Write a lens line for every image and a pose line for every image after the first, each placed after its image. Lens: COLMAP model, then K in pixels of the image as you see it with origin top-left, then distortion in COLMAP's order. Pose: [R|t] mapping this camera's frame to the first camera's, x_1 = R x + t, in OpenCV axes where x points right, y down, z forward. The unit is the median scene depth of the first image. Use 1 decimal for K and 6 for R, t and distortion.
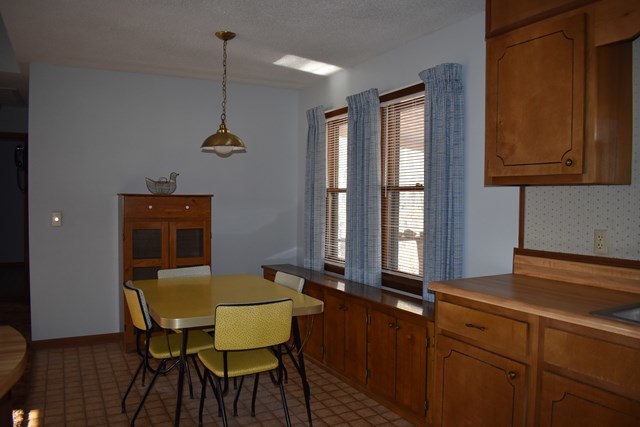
lens RADIAL K [[508.1, 0, 343.7], [0, 508.1, 211.6], [0, 0, 1]] dist [-0.147870, -0.001808]
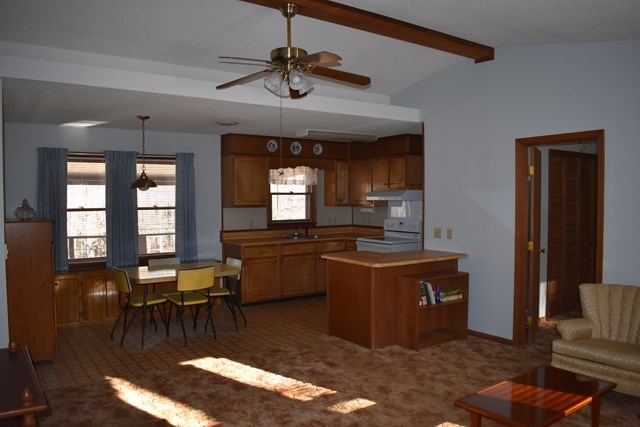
lens RADIAL K [[508.1, 0, 343.7], [0, 508.1, 211.6], [0, 0, 1]] dist [-0.147870, -0.001808]
pose [[-0.097679, -0.038701, 0.994465, -1.993744], [0.032318, 0.998593, 0.042036, -0.100681], [-0.994693, 0.036245, -0.096290, 0.536870]]
